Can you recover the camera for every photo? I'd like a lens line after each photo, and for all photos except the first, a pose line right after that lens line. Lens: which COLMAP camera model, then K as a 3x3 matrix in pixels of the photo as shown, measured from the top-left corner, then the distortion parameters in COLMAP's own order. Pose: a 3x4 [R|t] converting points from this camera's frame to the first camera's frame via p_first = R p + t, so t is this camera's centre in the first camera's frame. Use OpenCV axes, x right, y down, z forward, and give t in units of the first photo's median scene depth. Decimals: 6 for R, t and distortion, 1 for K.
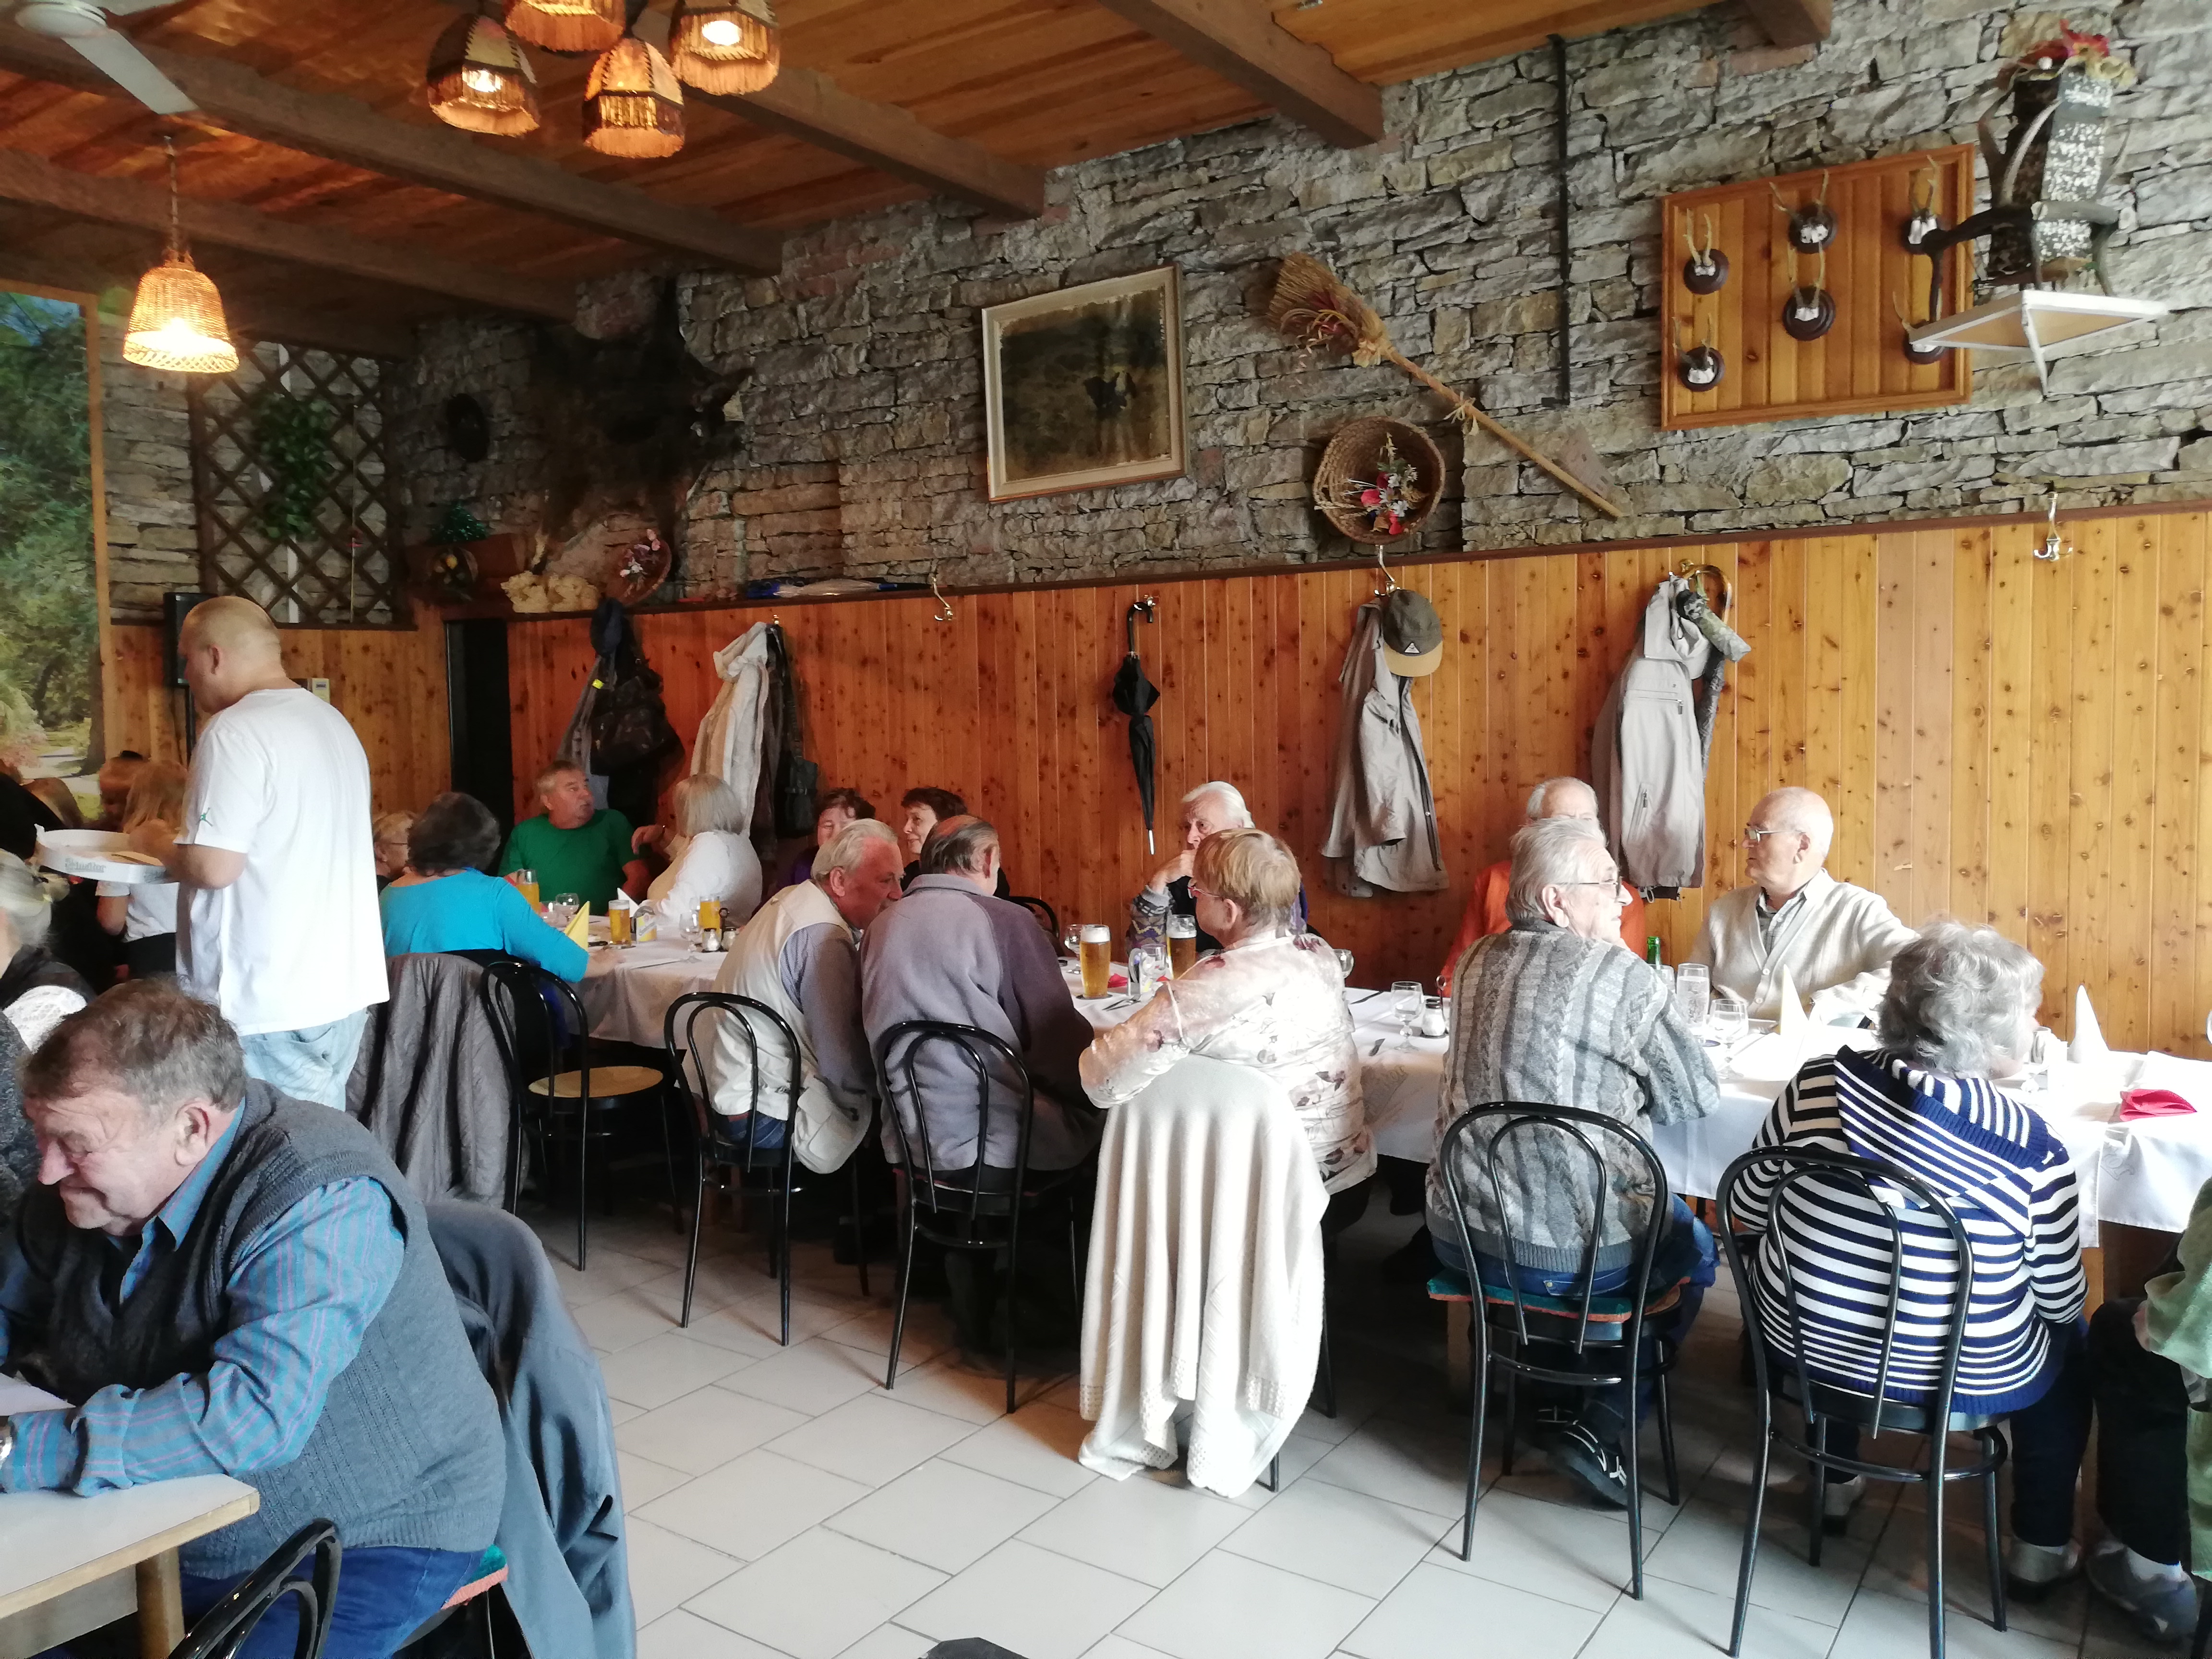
lens RADIAL K [[1660.5, 0, 1118.8], [0, 1660.5, 806.1], [0, 0, 1]] dist [0.016892, -0.021520]
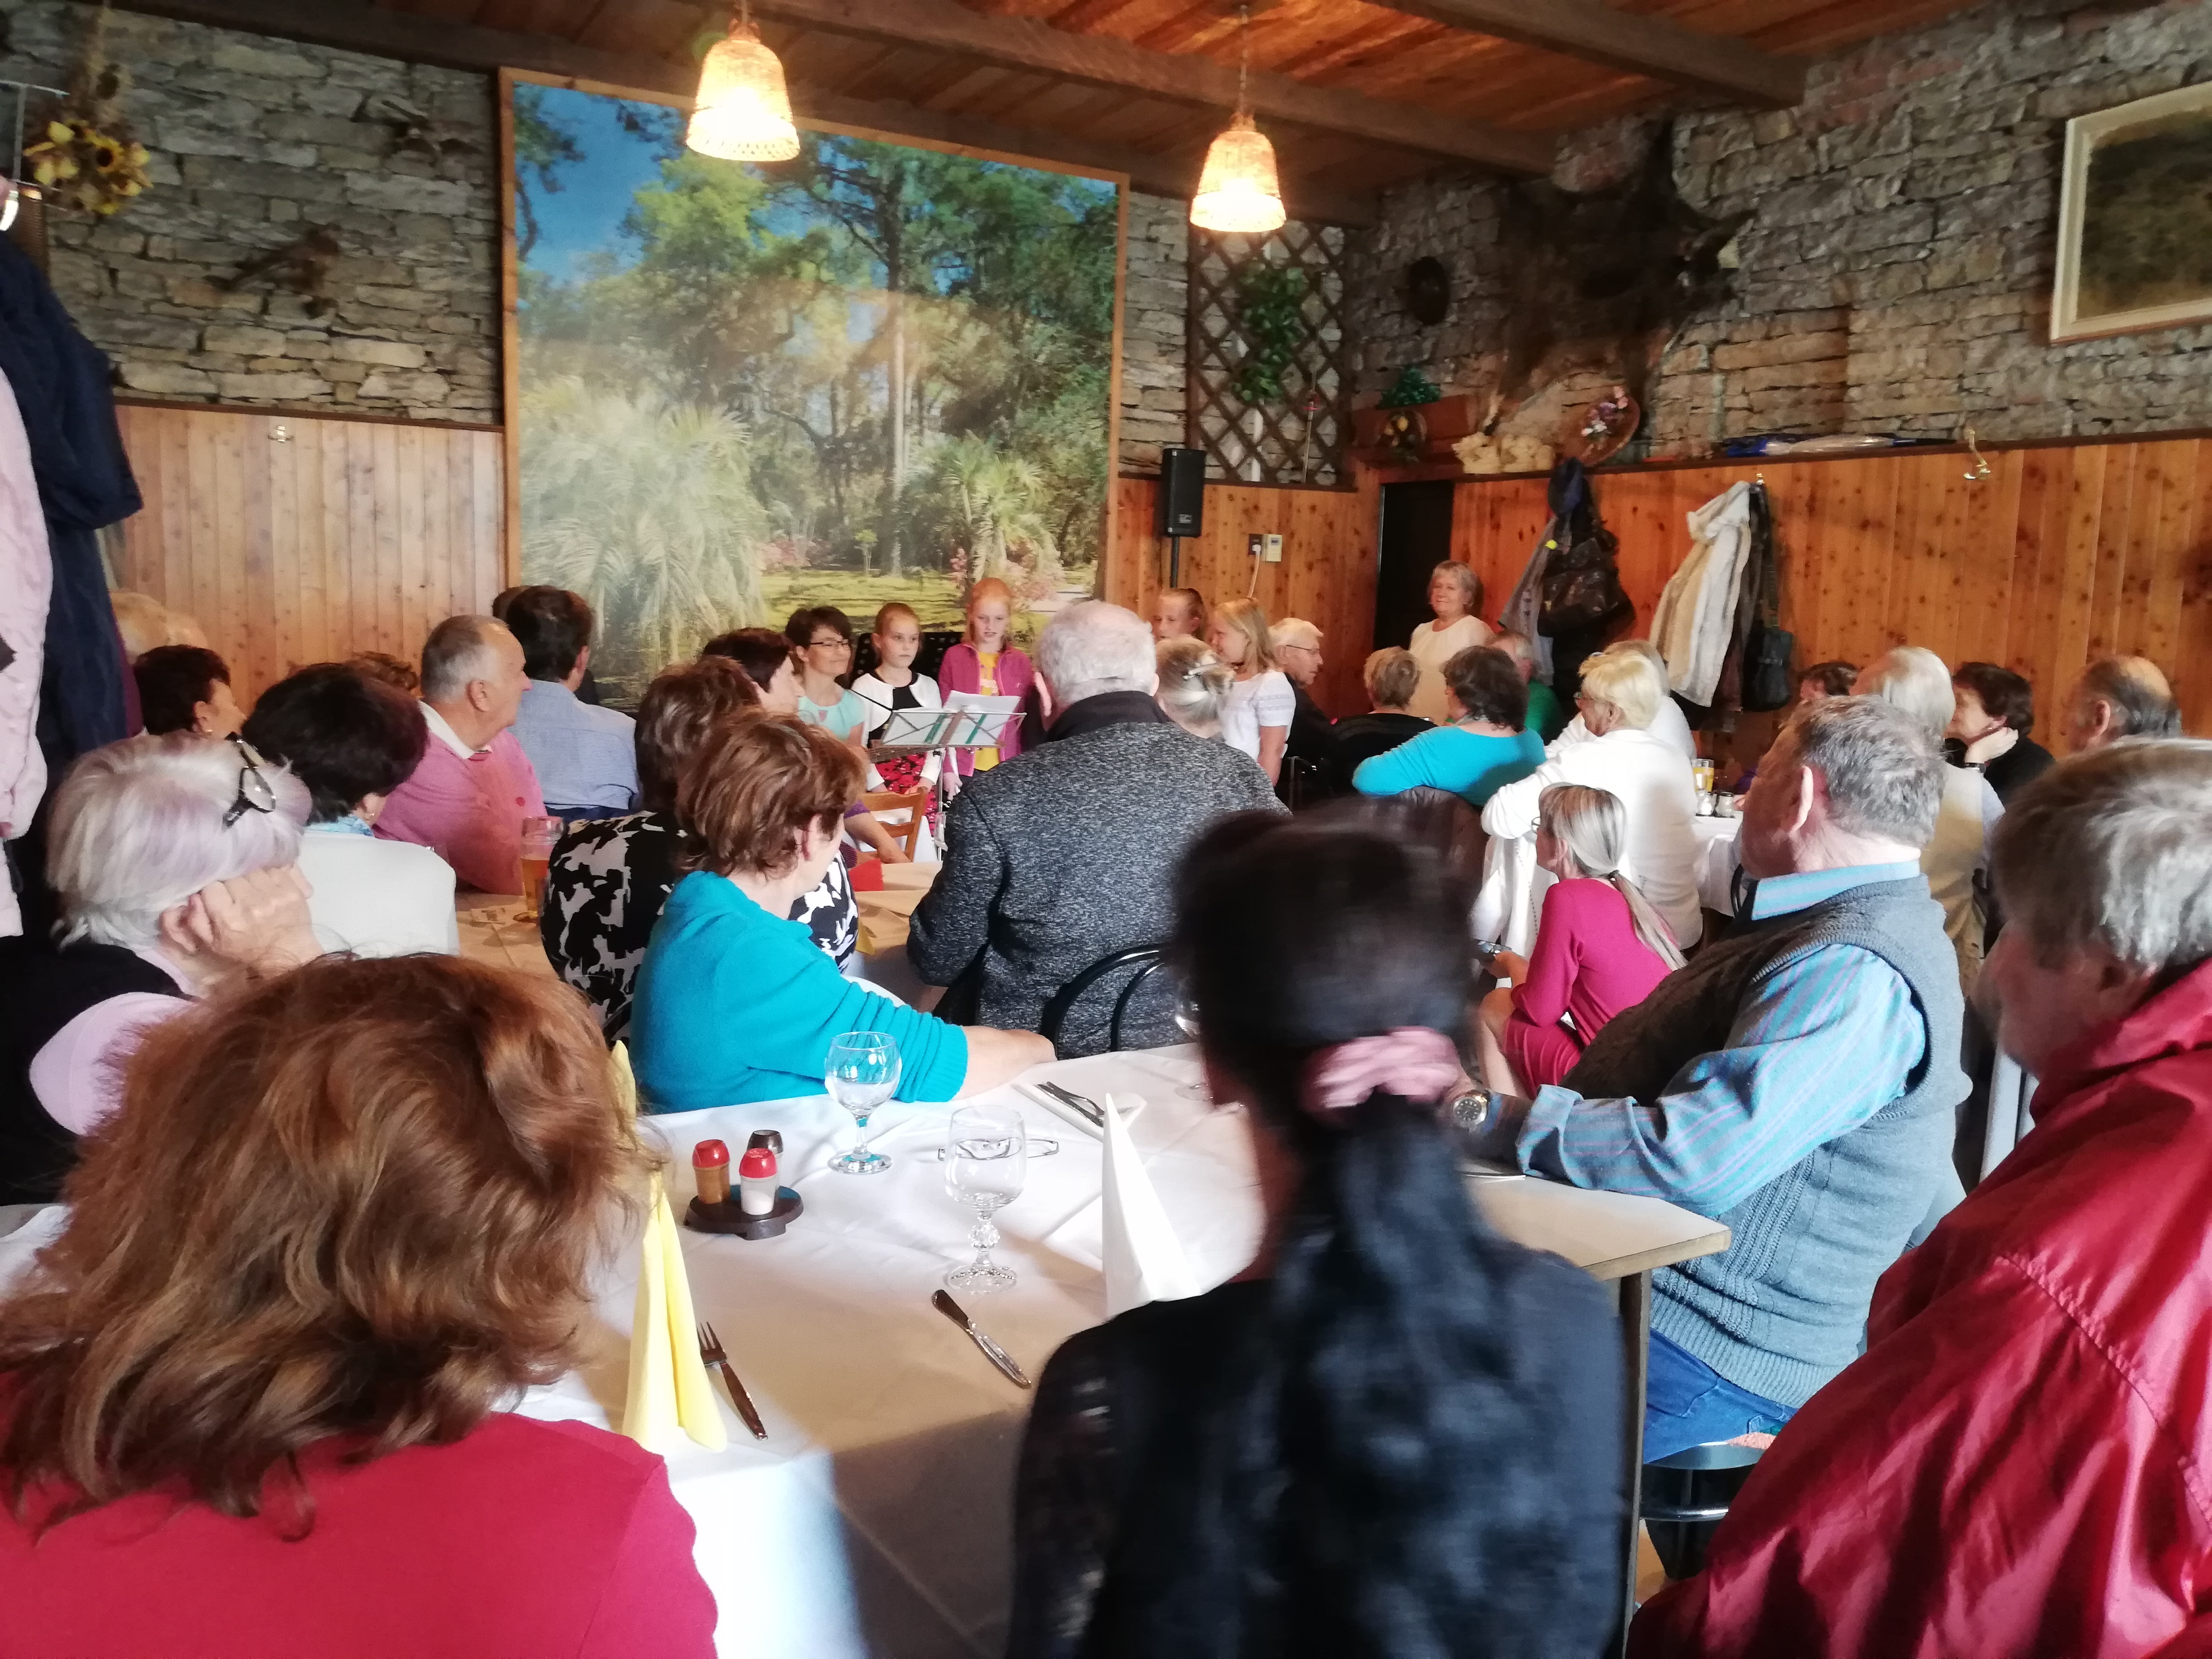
lens RADIAL K [[1660.5, 0, 1123.1], [0, 1660.5, 798.1], [0, 0, 1]] dist [0.016892, -0.021520]
pose [[0.899664, 0.097500, -0.425556, -0.137465], [-0.073798, 0.994680, 0.071877, 0.032933], [0.430300, -0.033260, 0.902073, -0.017160]]
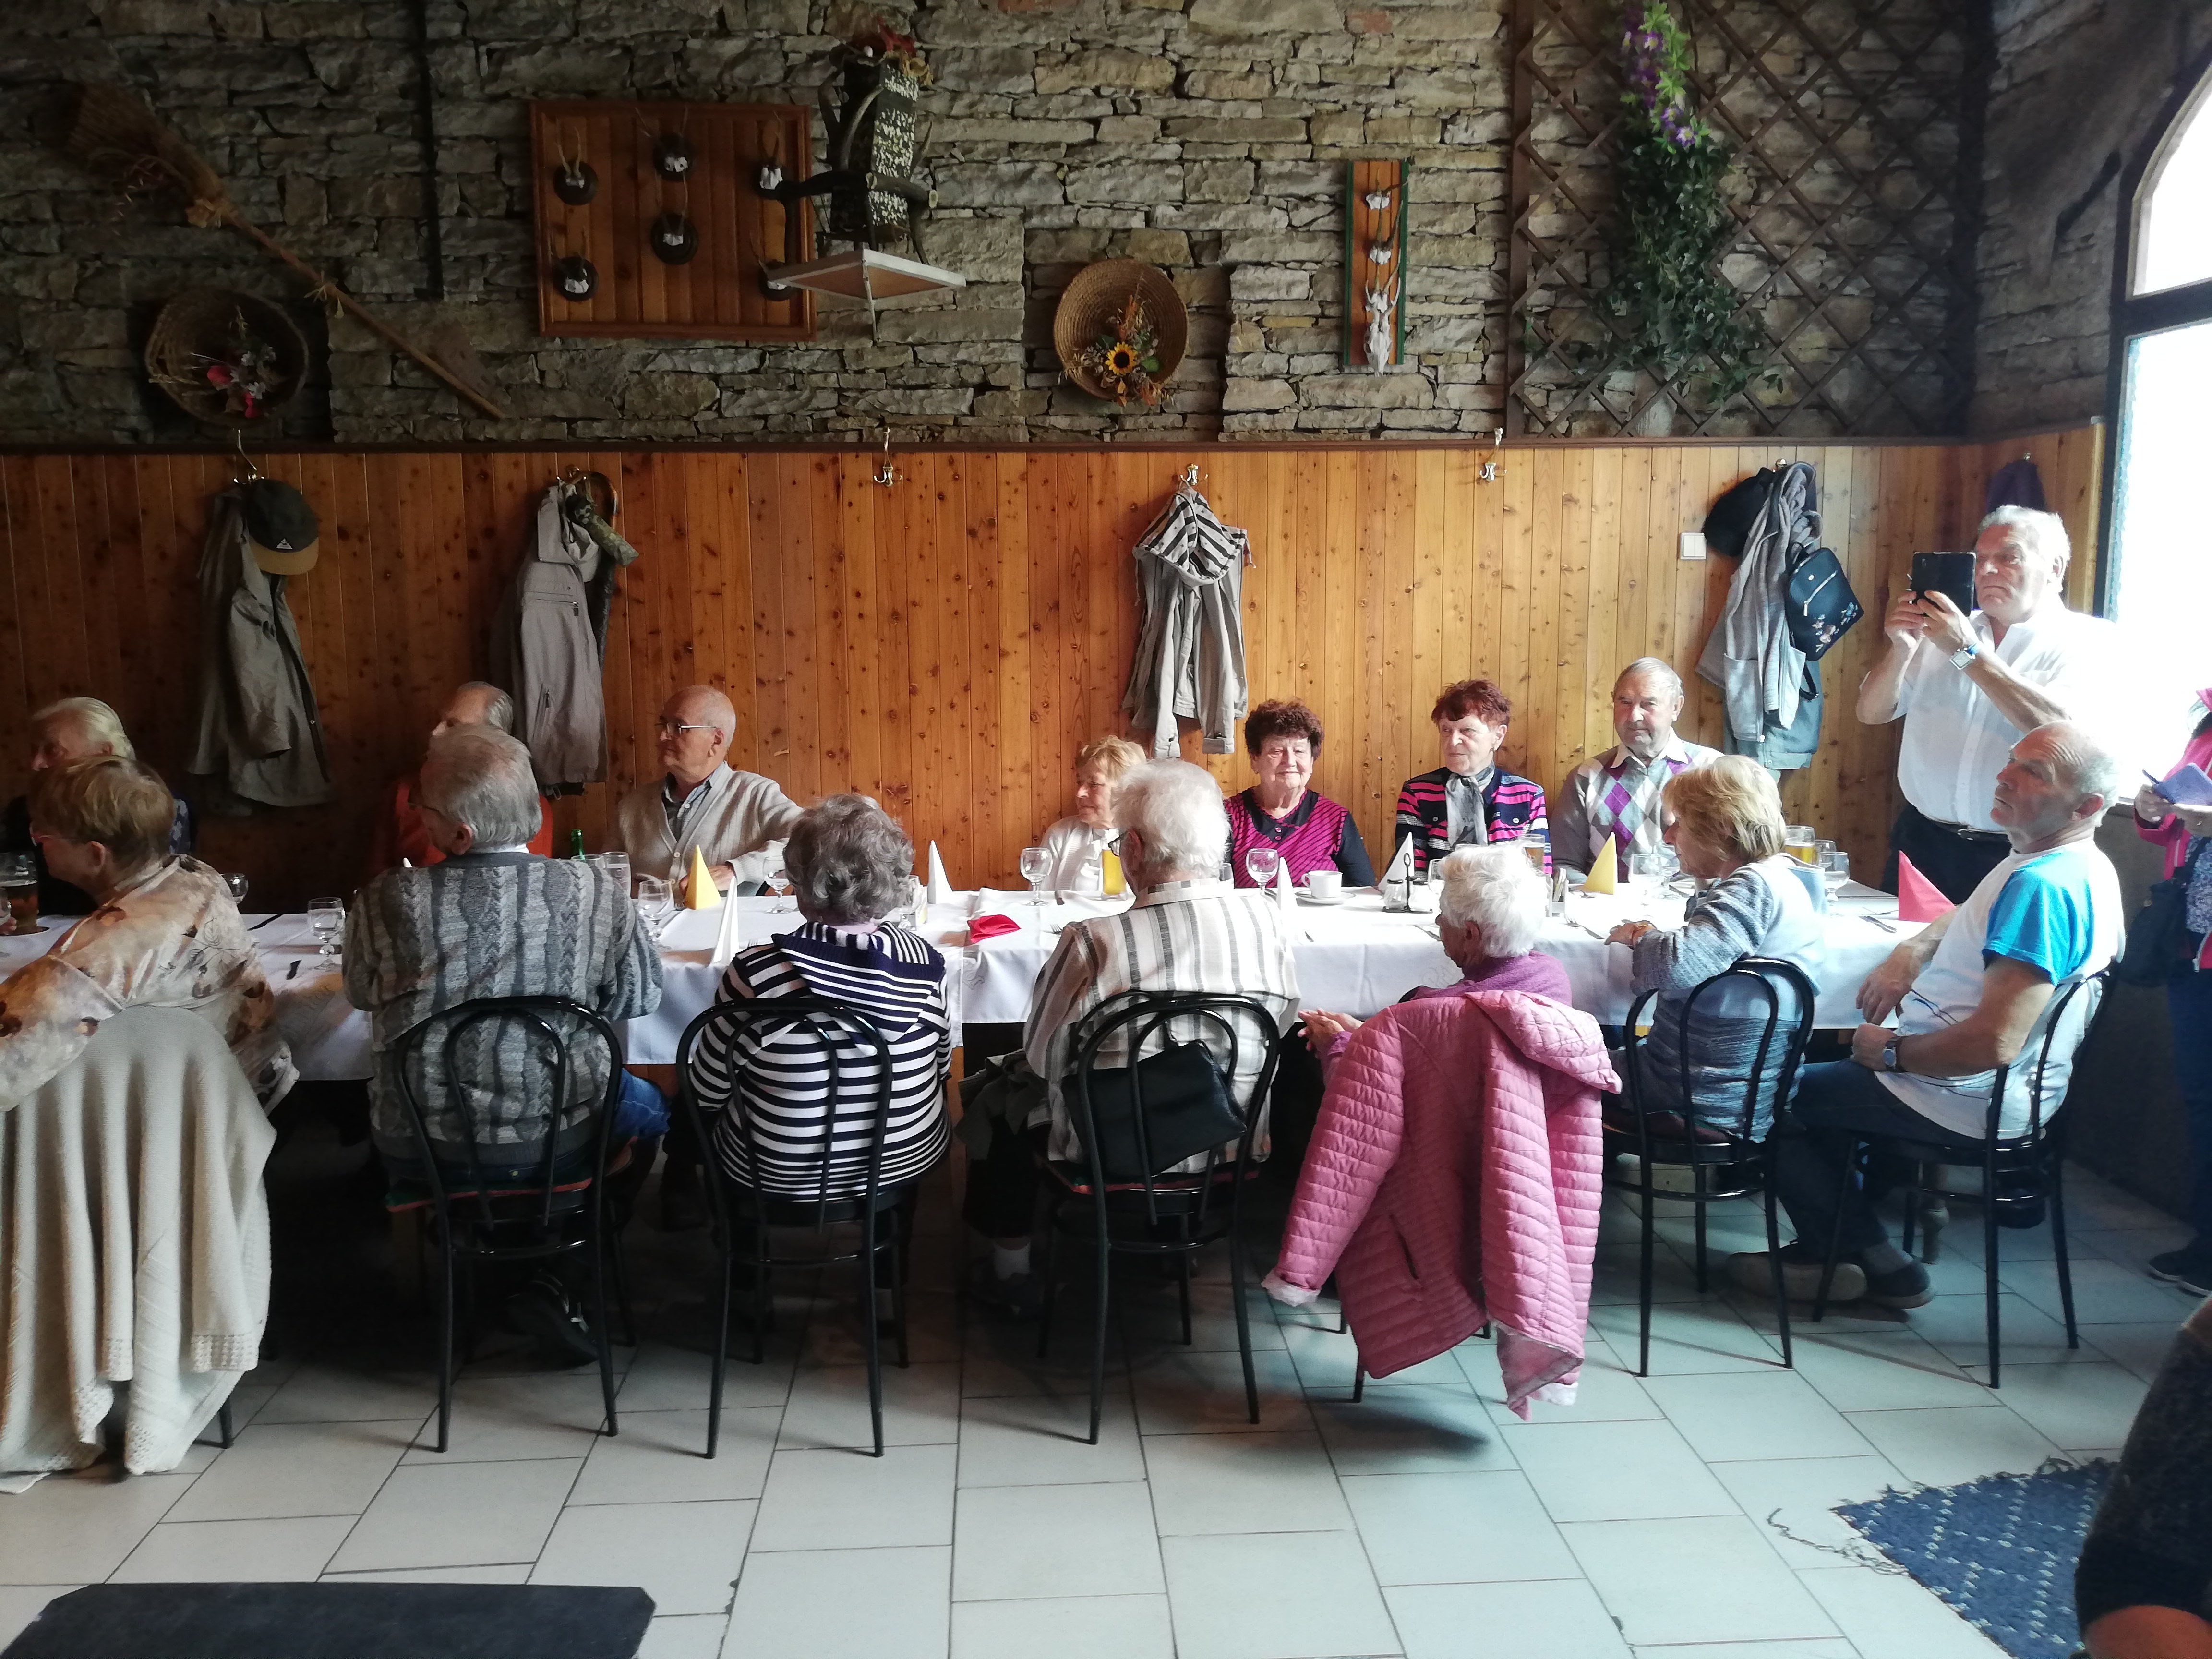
lens RADIAL K [[1660.5, 0, 1114.3], [0, 1660.5, 800.1], [0, 0, 1]] dist [0.016892, -0.021520]
pose [[0.784739, -0.067440, 0.616147, -0.039417], [0.033145, 0.997207, 0.066935, 0.000595], [-0.618940, -0.032104, 0.784782, -0.020533]]
